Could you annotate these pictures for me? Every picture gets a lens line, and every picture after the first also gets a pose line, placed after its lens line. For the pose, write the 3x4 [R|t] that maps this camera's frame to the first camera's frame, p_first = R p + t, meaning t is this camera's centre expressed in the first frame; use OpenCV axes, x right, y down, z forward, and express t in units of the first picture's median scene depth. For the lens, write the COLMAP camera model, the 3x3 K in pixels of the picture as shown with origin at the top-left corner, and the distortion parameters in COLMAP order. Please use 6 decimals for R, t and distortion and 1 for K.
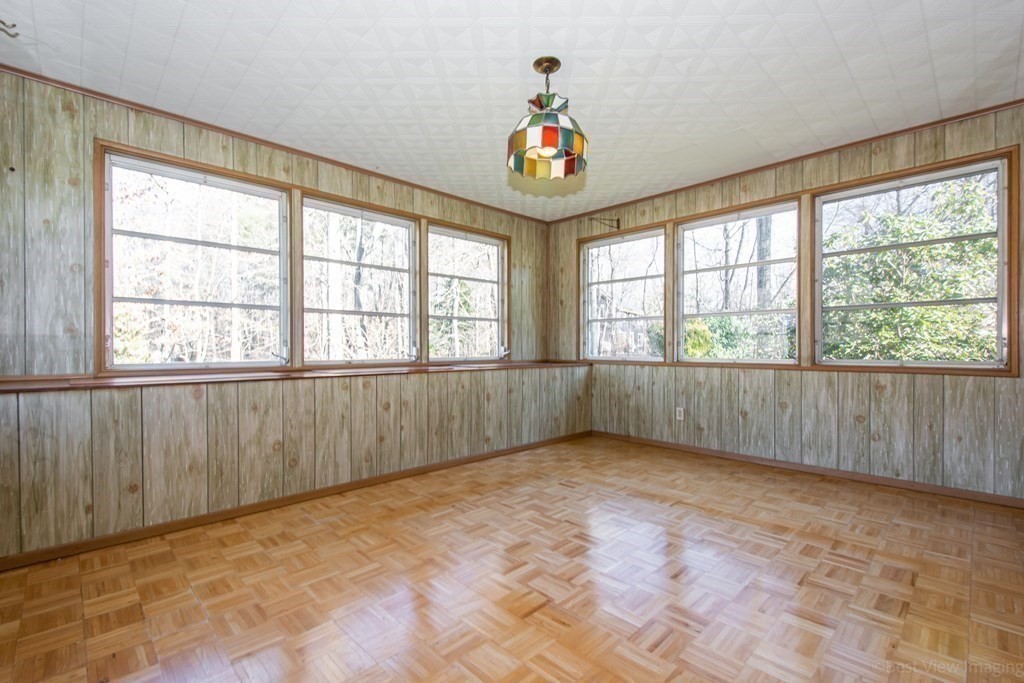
lens RADIAL K [[463.6, 0, 513.3], [0, 463.6, 354.7], [0, 0, 1]] dist [0.021631, -0.009645]
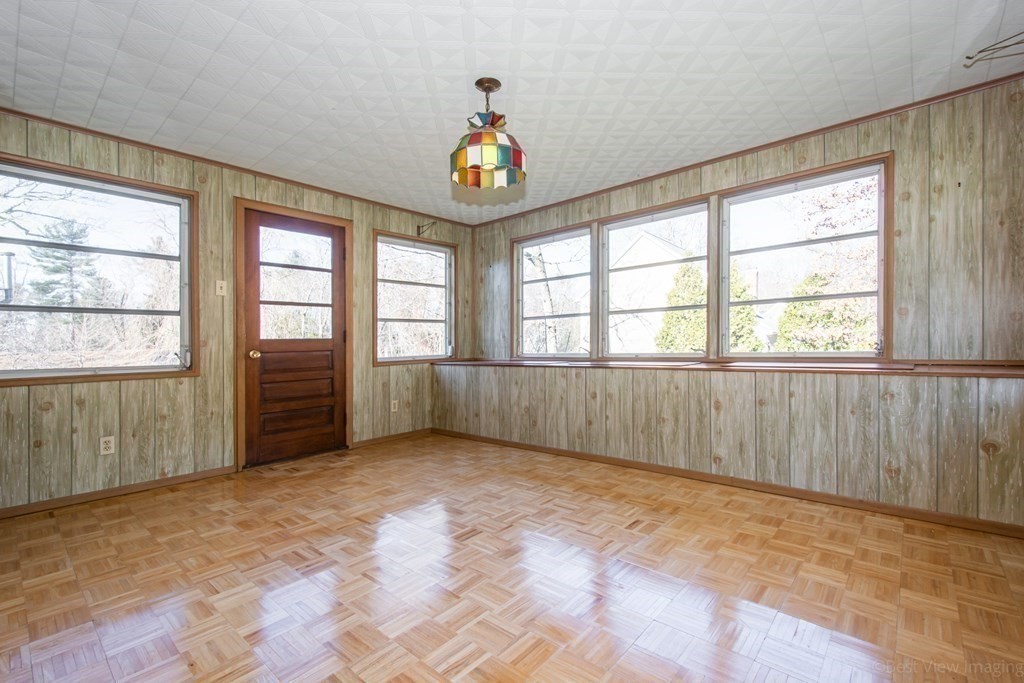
lens RADIAL K [[441.9, 0, 512.0], [0, 441.9, 341.5], [0, 0, 1]] dist [0.014851, -0.007373]
pose [[0.071238, -0.006653, -0.997437, 0.811796], [0.007519, 0.999953, -0.006133, -0.016827], [0.997431, -0.007063, 0.071285, 0.730403]]
